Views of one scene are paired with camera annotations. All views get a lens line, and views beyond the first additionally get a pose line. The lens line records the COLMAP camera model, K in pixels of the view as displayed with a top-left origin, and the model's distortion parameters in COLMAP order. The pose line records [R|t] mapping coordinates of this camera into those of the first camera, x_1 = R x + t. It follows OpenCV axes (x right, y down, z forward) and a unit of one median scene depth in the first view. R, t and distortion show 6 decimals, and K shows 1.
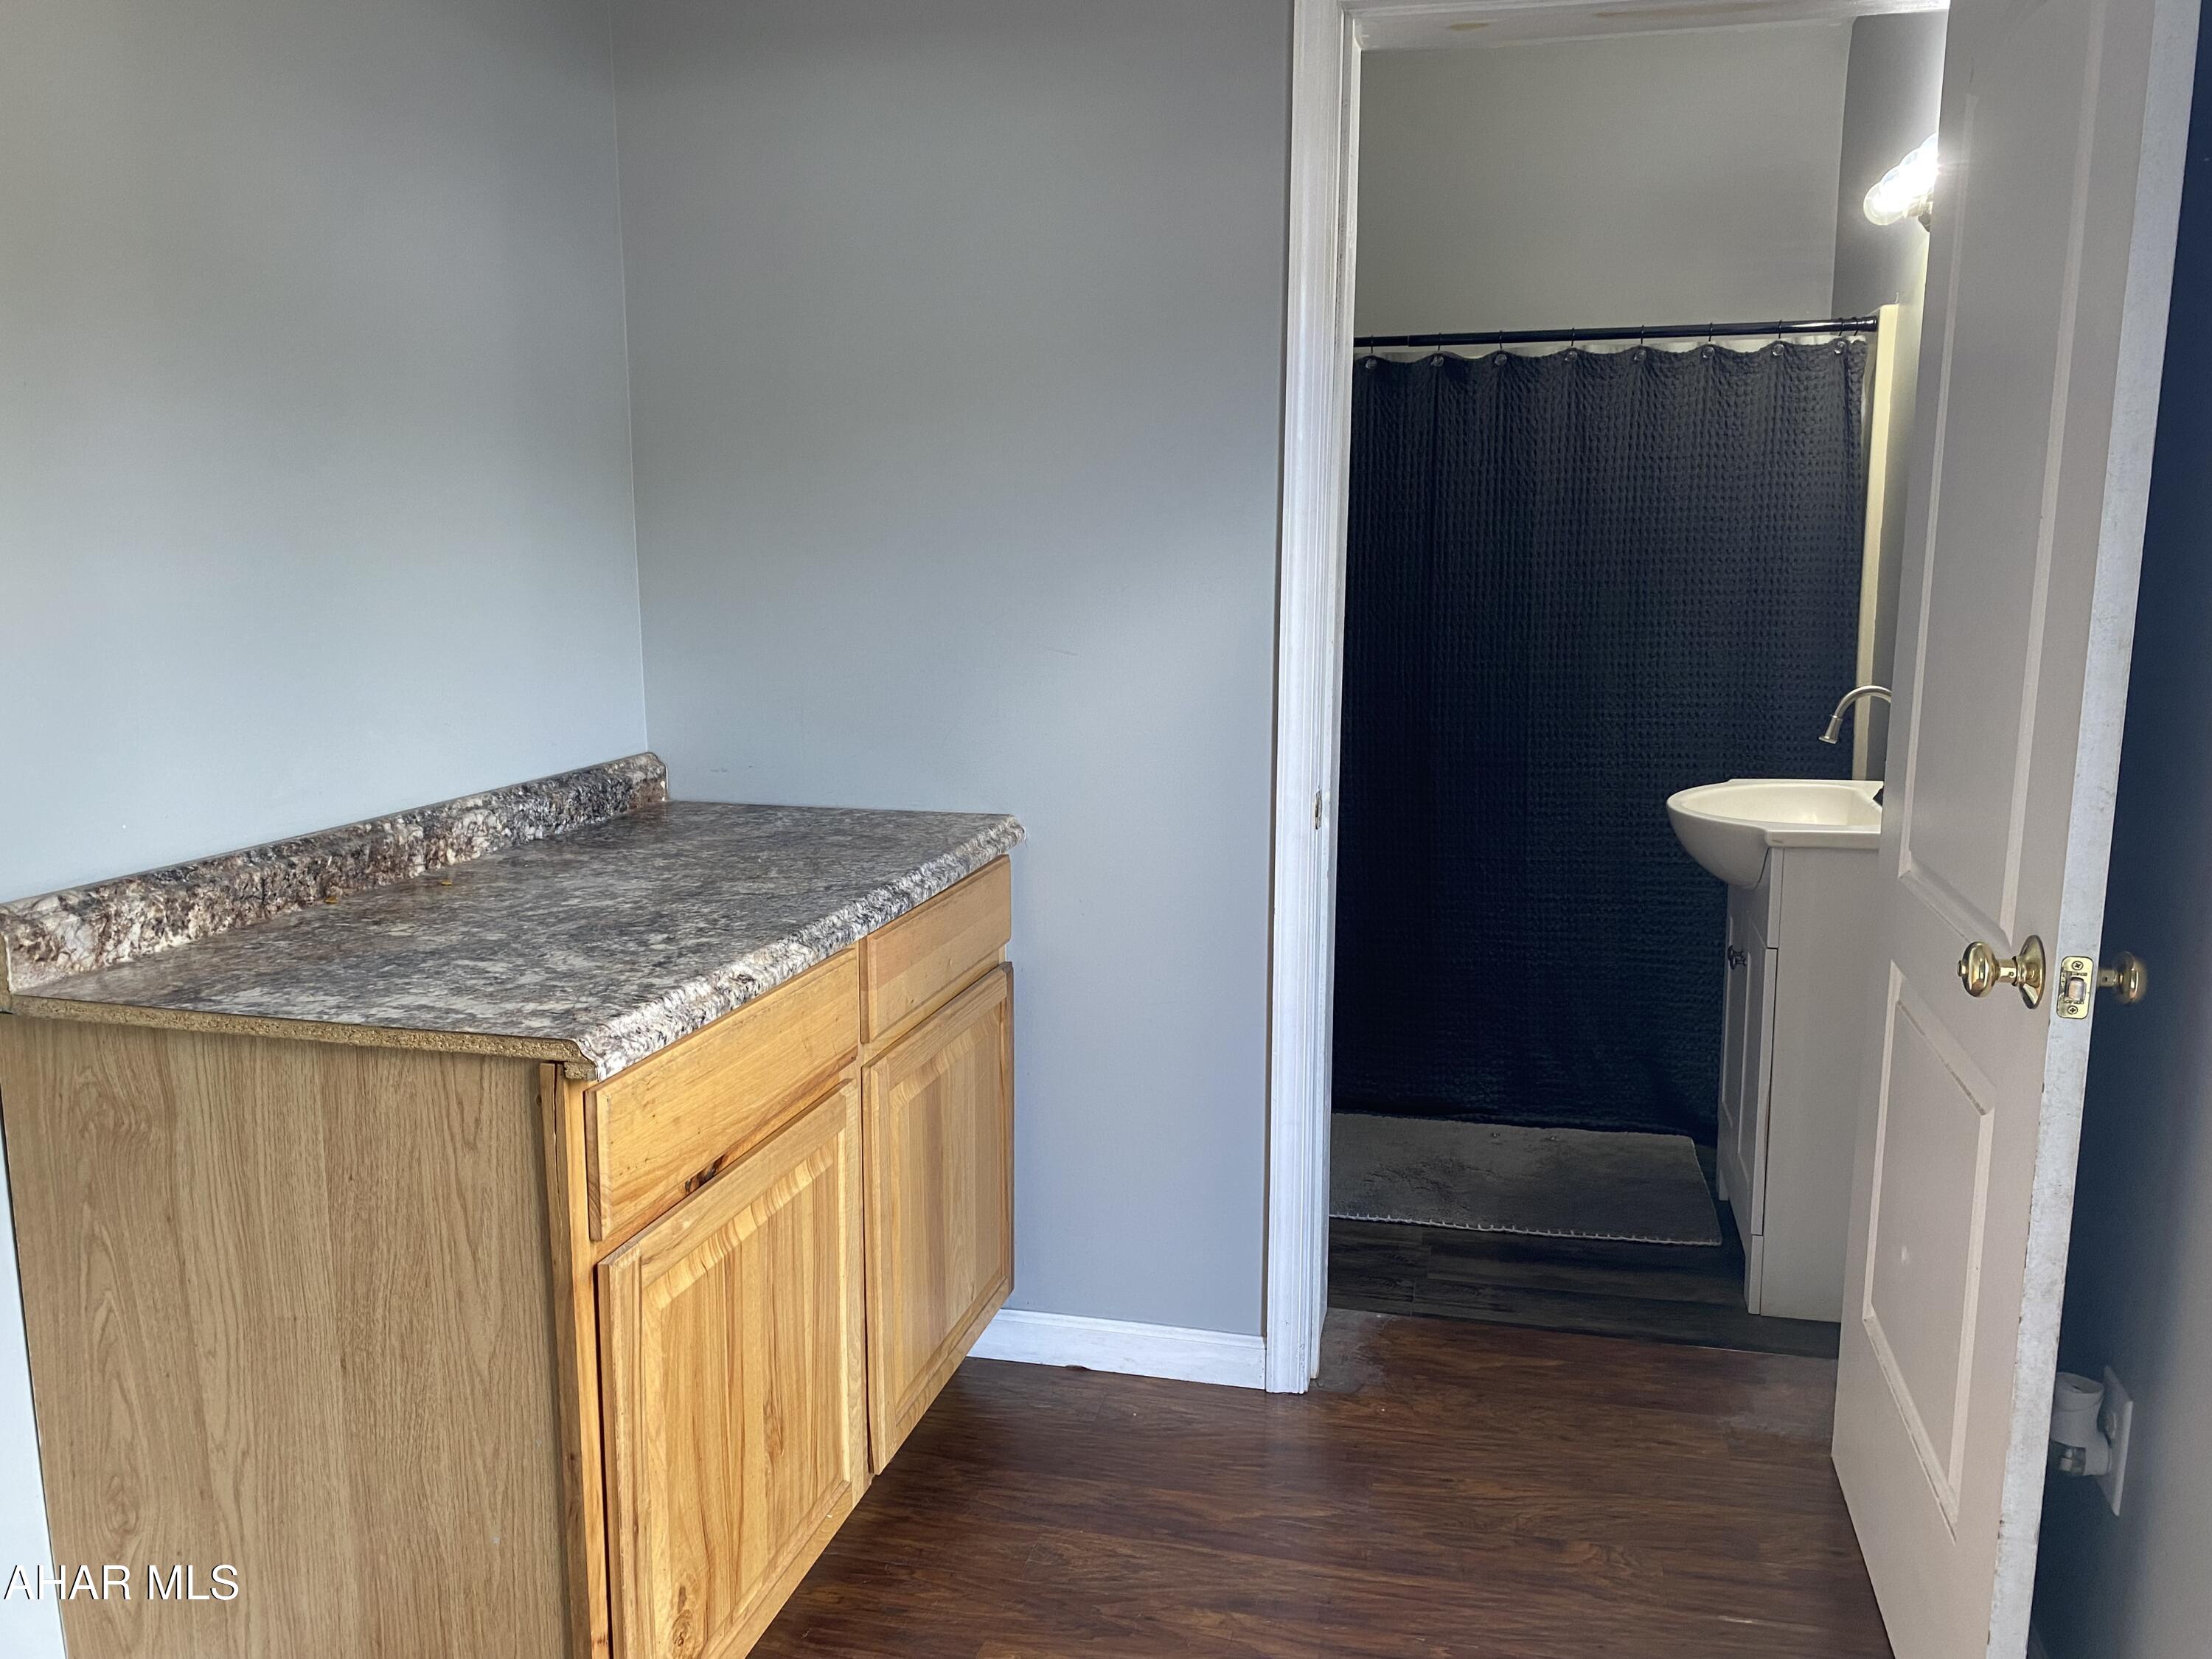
lens RADIAL K [[1687.1, 0, 1153.9], [0, 1687.1, 804.4], [0, 0, 1]] dist [0.050398, -0.054123]
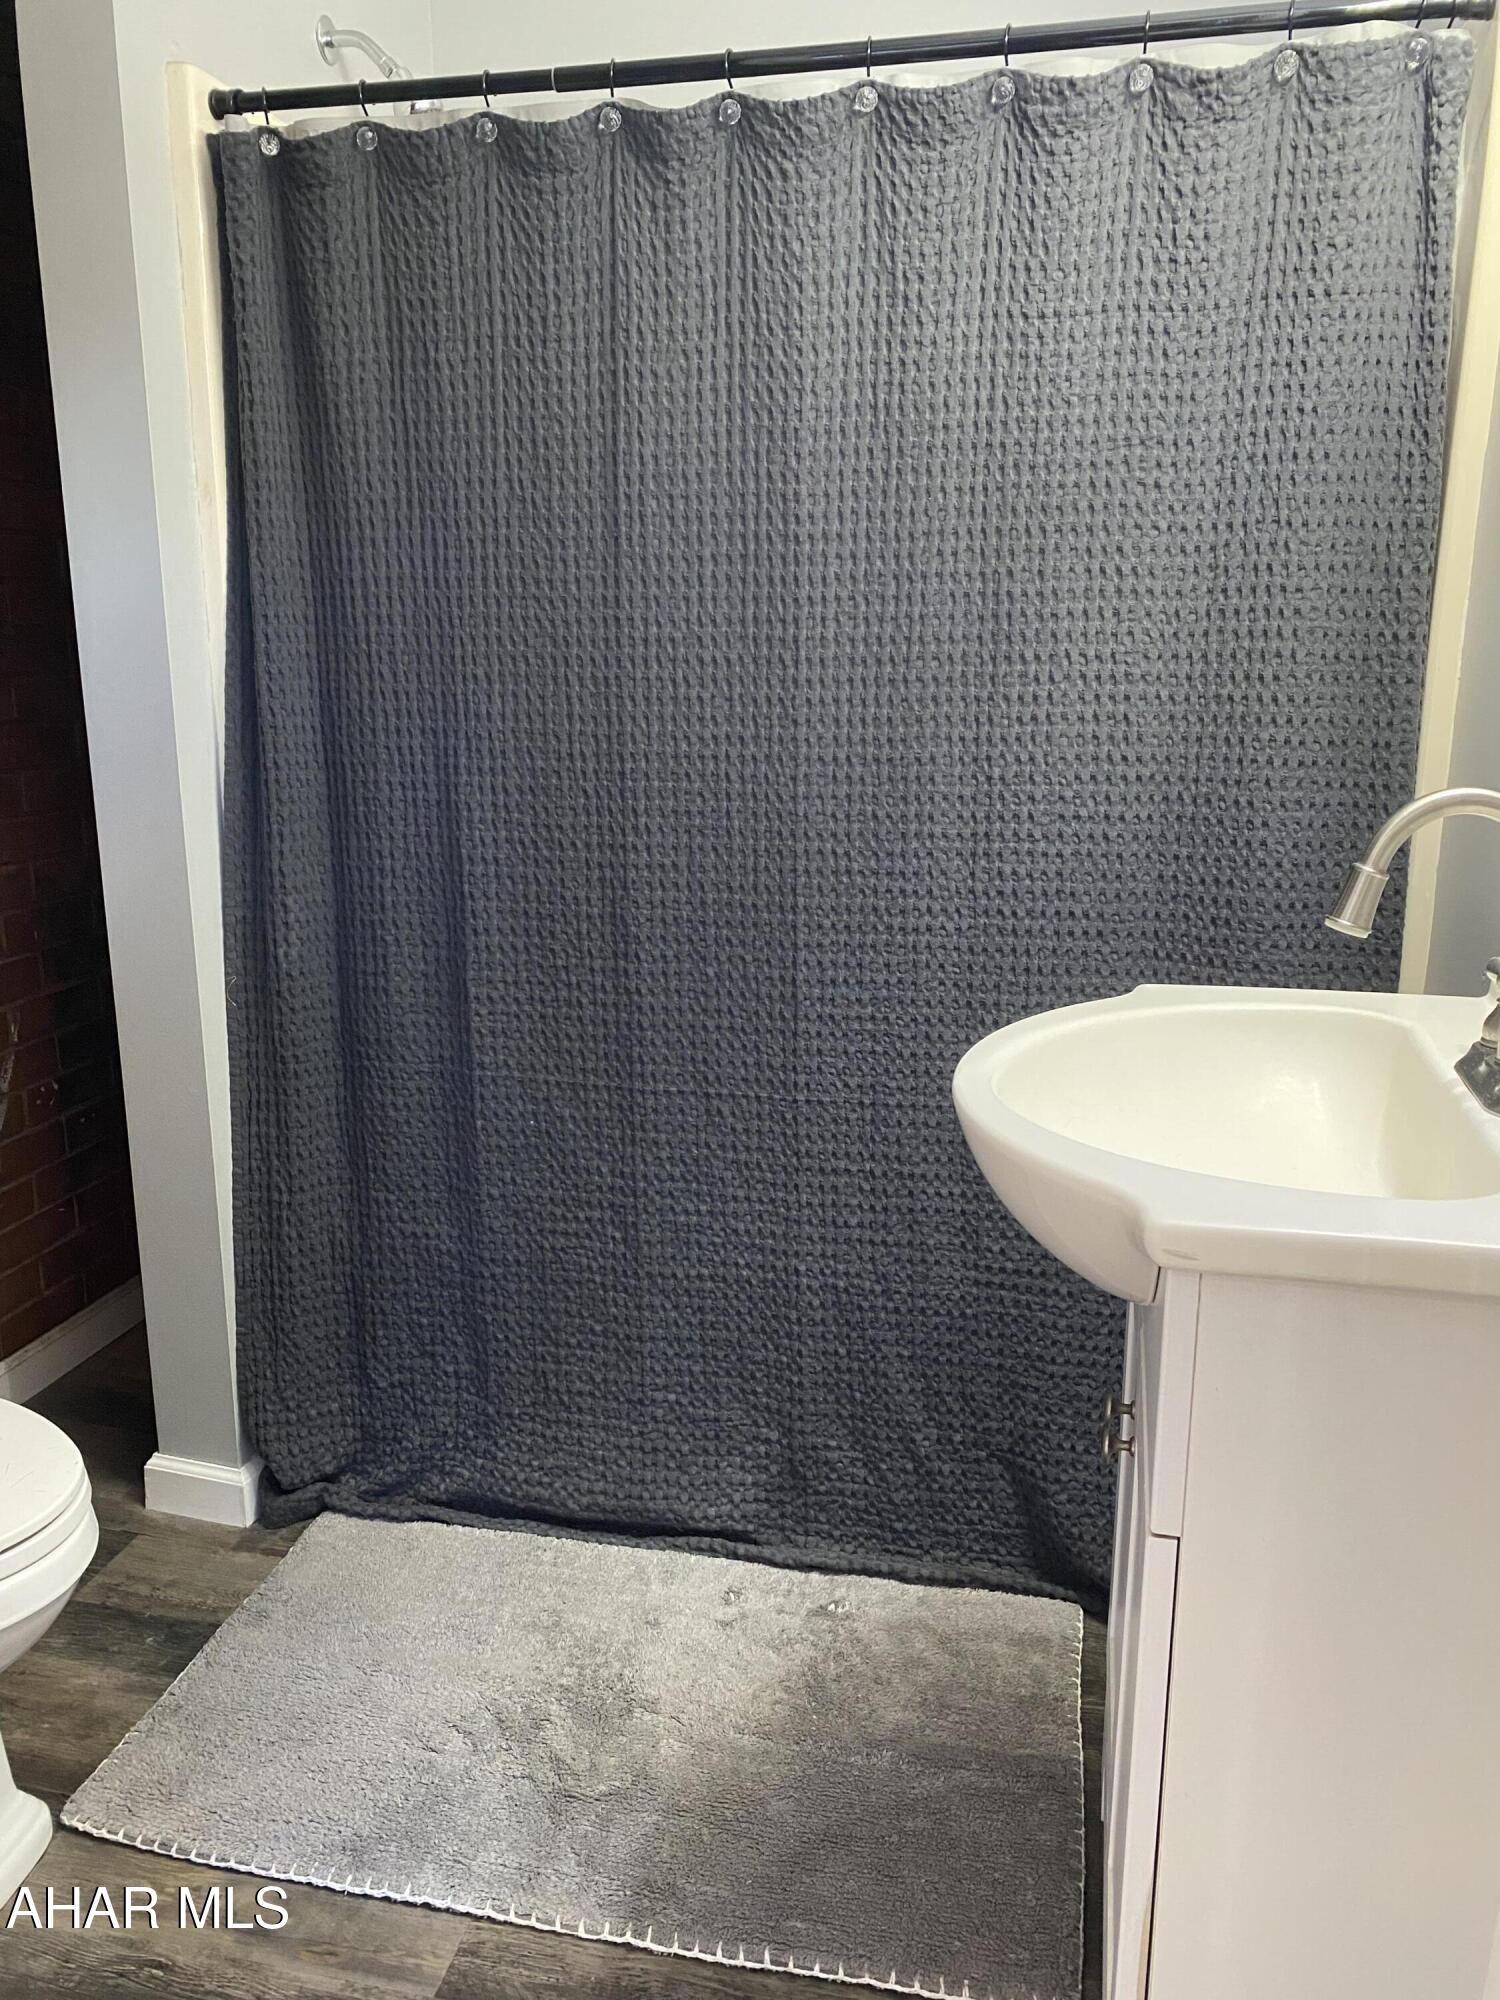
lens RADIAL K [[1525.4, 0, 754.8], [0, 1525.4, 993.6], [0, 0, 1]] dist [0.050398, -0.054123]
pose [[0.999888, 0.003898, -0.014452, 0.229048], [-0.002439, 0.995026, 0.099587, -0.053709], [0.014768, -0.099541, 0.994924, 0.550958]]
